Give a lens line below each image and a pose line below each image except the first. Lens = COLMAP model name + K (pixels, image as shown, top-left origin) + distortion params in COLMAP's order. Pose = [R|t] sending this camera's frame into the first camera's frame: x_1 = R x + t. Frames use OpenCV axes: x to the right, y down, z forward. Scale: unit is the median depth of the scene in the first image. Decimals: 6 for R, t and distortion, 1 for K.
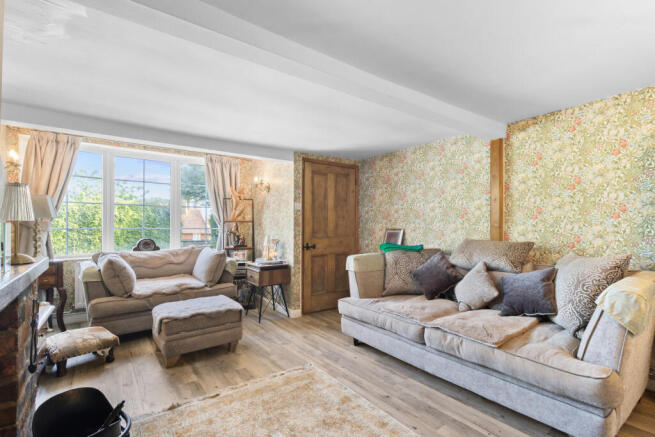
lens RADIAL K [[302.9, 0, 329.5], [0, 302.9, 221.8], [0, 0, 1]] dist [0.001094, 0.000318]
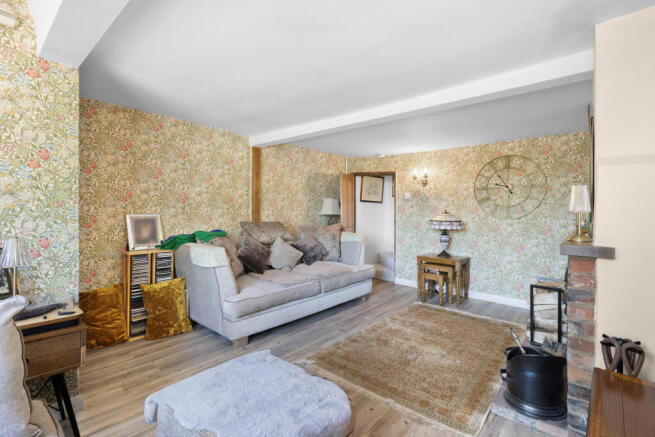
lens RADIAL K [[302.9, 0, 330.3], [0, 302.9, 214.6], [0, 0, 1]] dist [0.001094, 0.000318]
pose [[-0.205356, -0.014845, 0.978575, -0.894588], [-0.021794, 0.999706, 0.010592, 0.007614], [-0.978445, -0.019152, -0.205619, 1.008102]]
